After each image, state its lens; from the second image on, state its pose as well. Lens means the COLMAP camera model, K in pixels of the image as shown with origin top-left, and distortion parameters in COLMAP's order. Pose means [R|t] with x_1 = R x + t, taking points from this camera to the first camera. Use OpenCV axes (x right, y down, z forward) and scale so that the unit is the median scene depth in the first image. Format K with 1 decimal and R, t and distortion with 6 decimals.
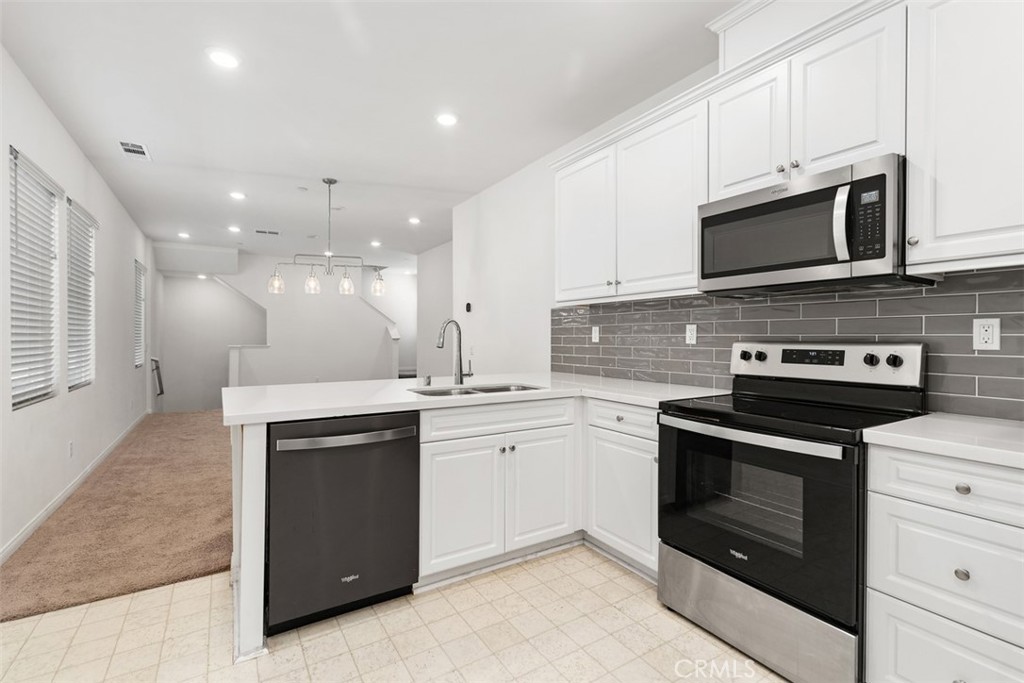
lens RADIAL K [[465.4, 0, 510.2], [0, 465.4, 336.6], [0, 0, 1]] dist [0.011391, -0.002513]
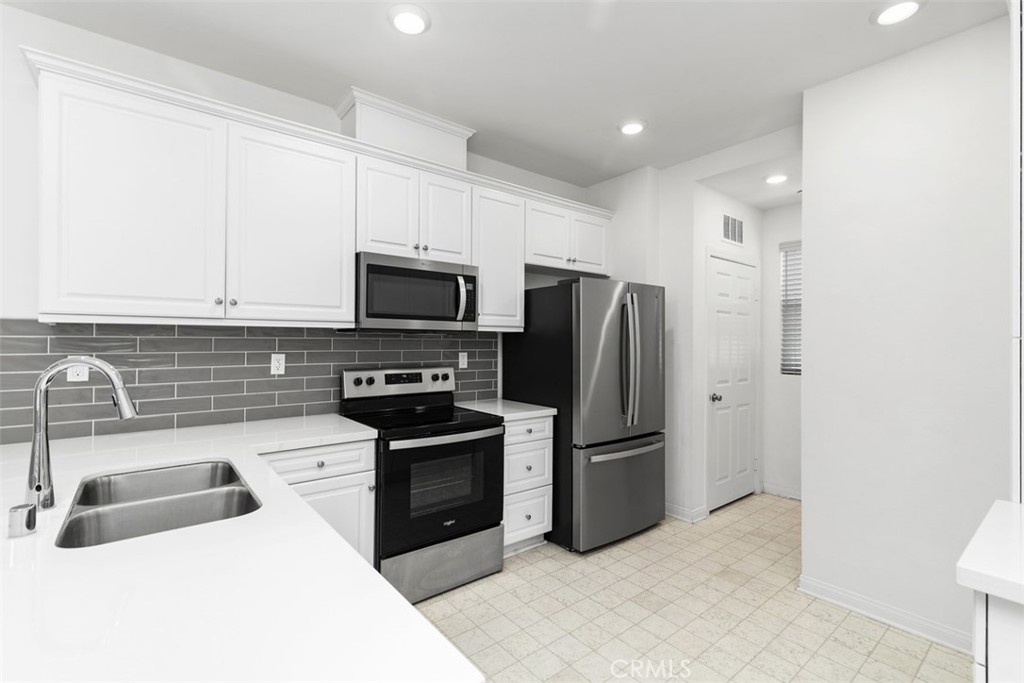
lens RADIAL K [[465.4, 0, 505.2], [0, 465.4, 338.9], [0, 0, 1]] dist [0.011391, -0.002513]
pose [[-0.119349, 0.001953, 0.992850, -0.651212], [-0.008618, 0.999958, -0.003003, -0.061182], [-0.992815, -0.008915, -0.119327, 0.693389]]
